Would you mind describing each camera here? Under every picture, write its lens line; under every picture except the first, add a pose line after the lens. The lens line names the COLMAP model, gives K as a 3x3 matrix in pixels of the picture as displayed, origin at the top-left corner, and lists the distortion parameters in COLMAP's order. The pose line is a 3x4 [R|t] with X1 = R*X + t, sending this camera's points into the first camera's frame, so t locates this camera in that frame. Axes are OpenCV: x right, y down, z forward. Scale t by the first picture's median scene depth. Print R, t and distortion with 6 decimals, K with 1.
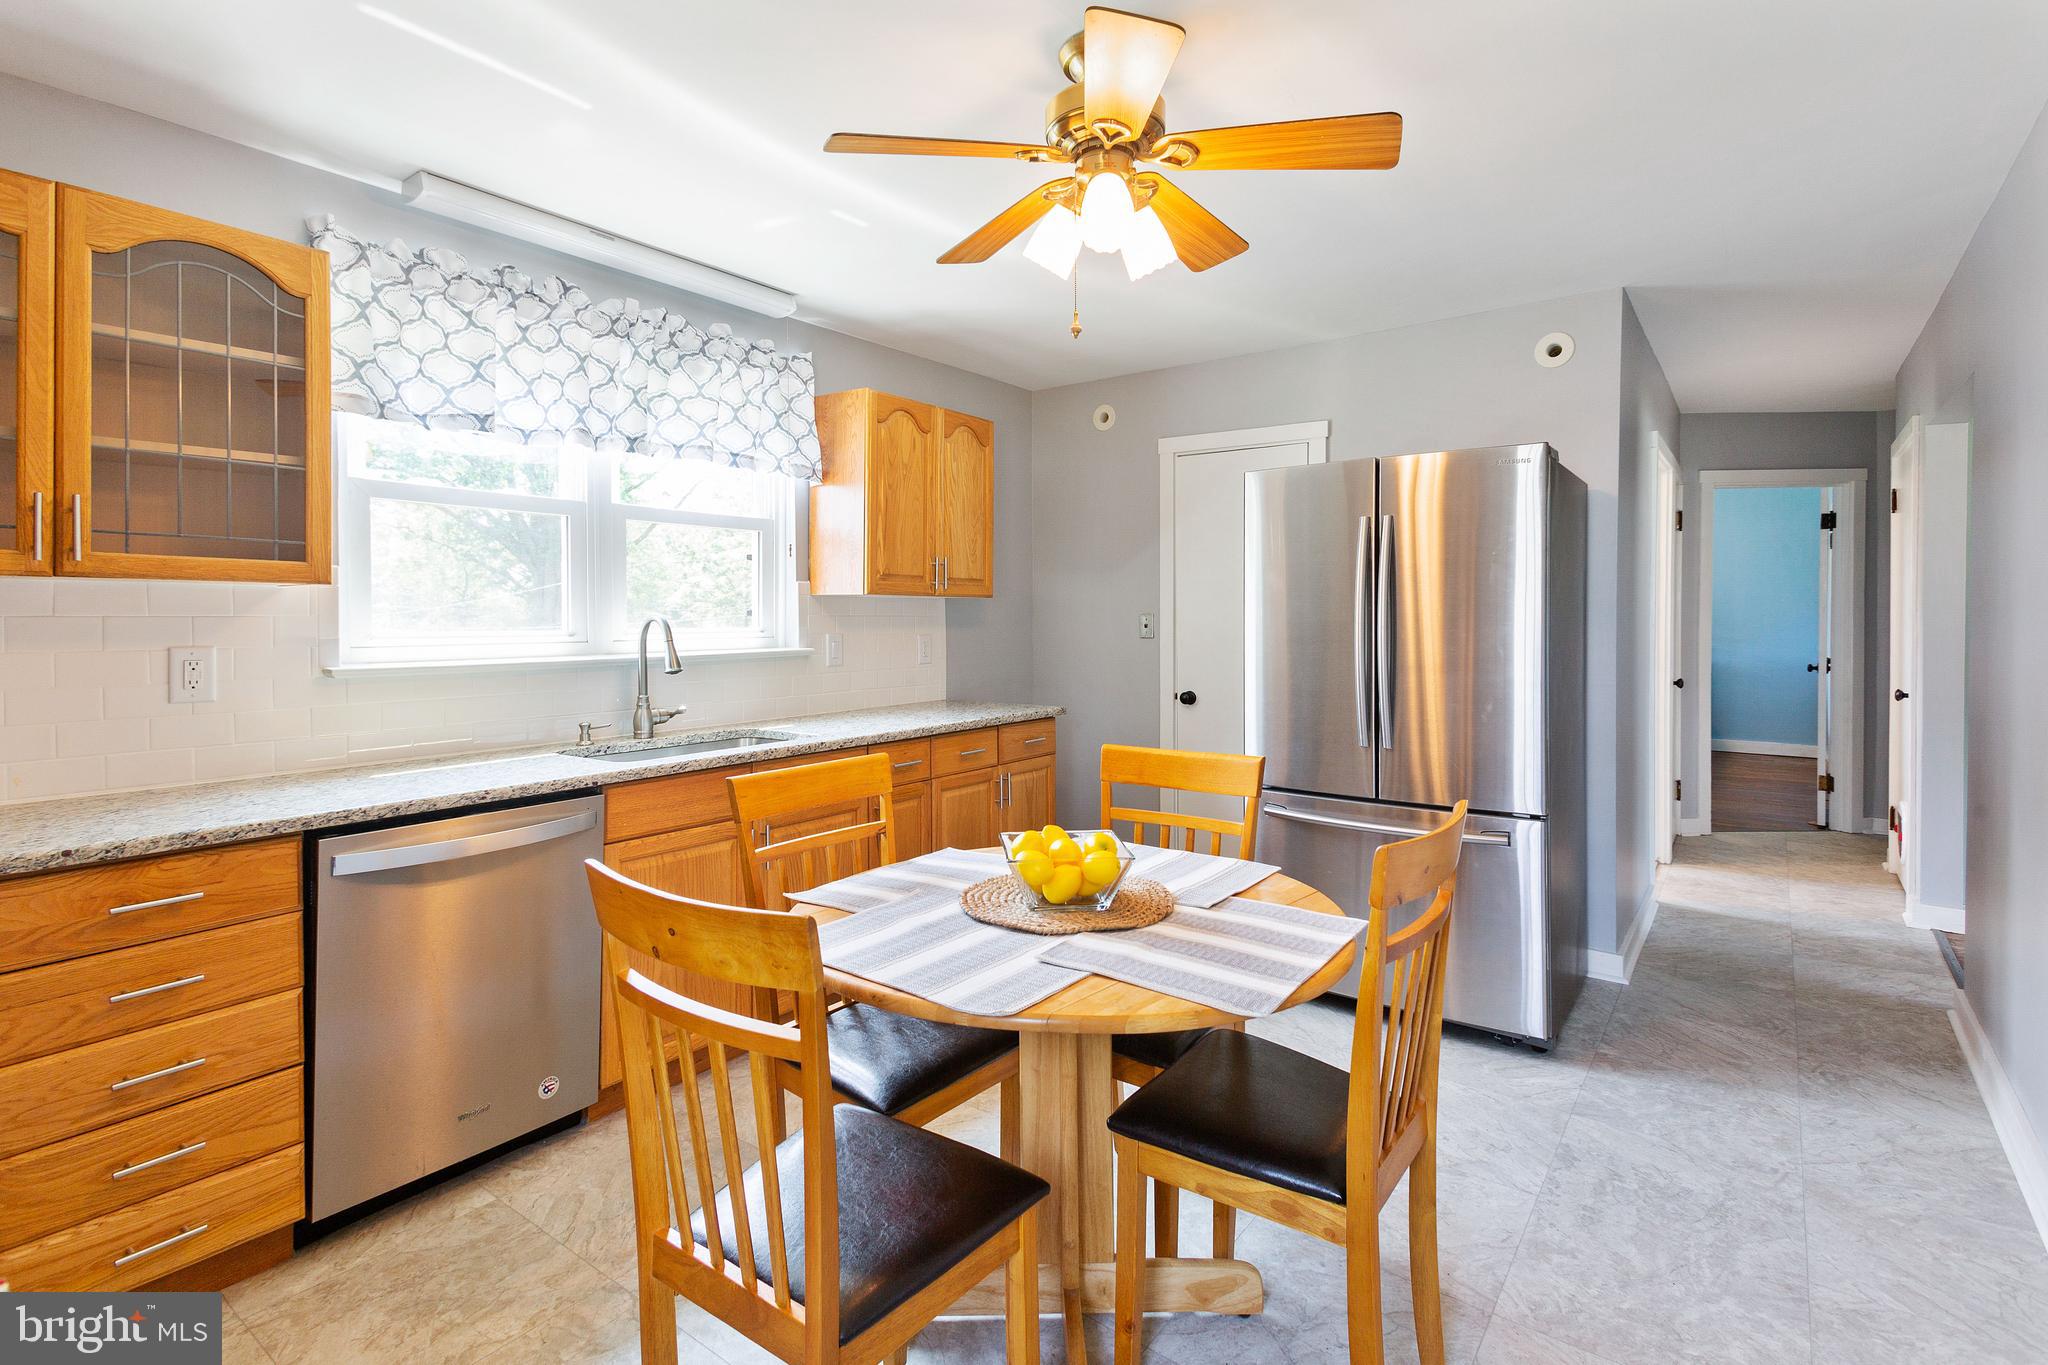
lens RADIAL K [[976.6, 0, 1016.7], [0, 976.6, 626.7], [0, 0, 1]] dist [0.003229, -0.000057]
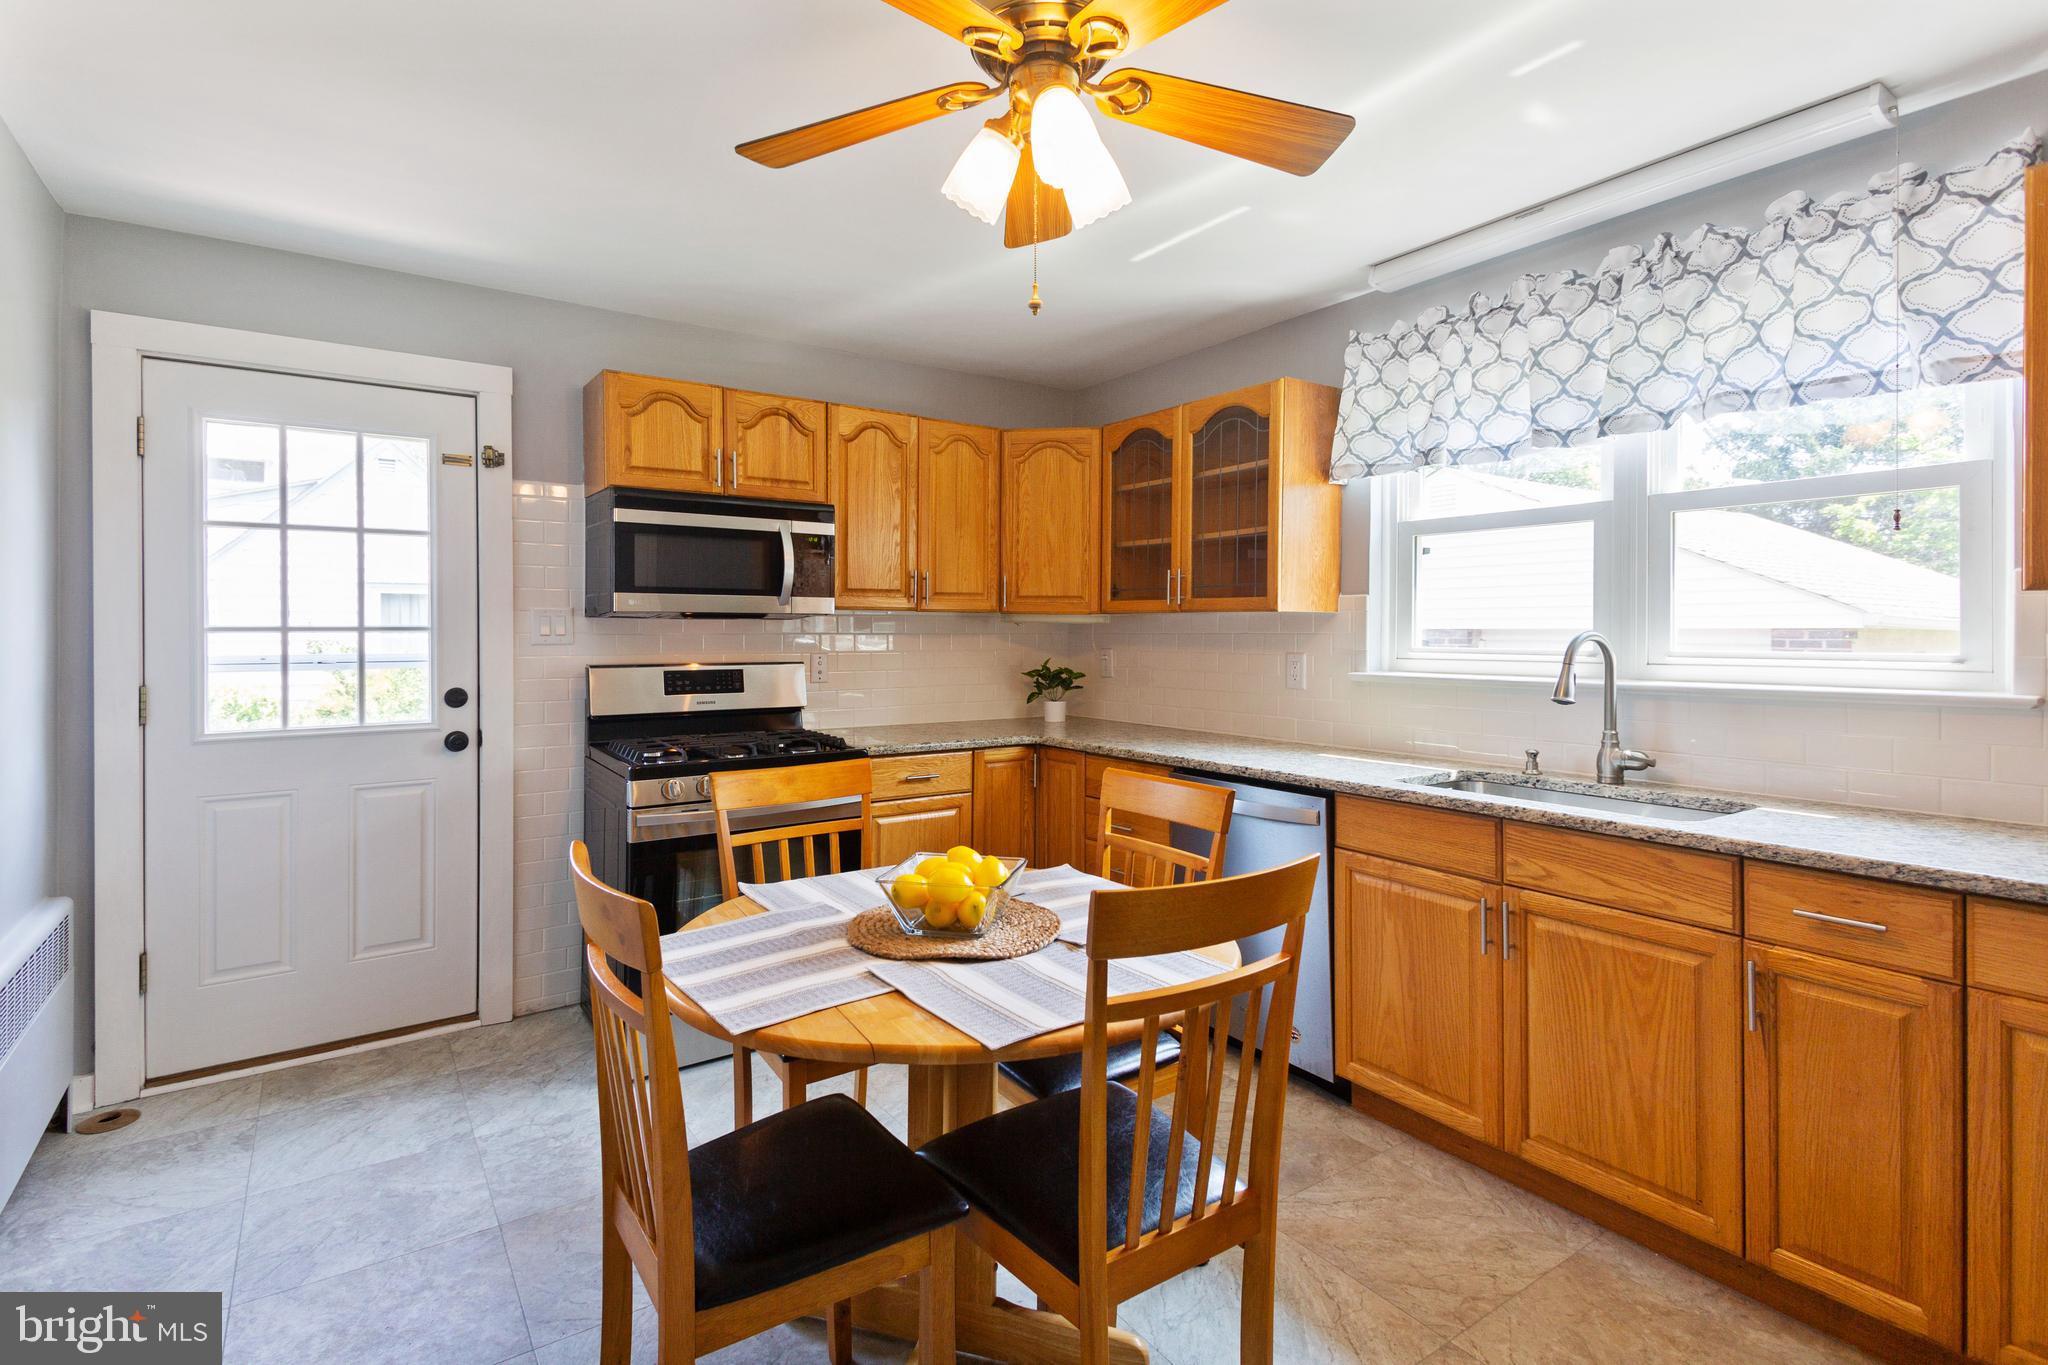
lens RADIAL K [[976.6, 0, 1016.7], [0, 976.6, 626.7], [0, 0, 1]] dist [0.003229, -0.000057]
pose [[-0.326596, 0.002812, -0.945160, 0.633538], [-0.002043, 0.999991, 0.003681, -0.020319], [0.945162, 0.003133, -0.326587, 0.907815]]
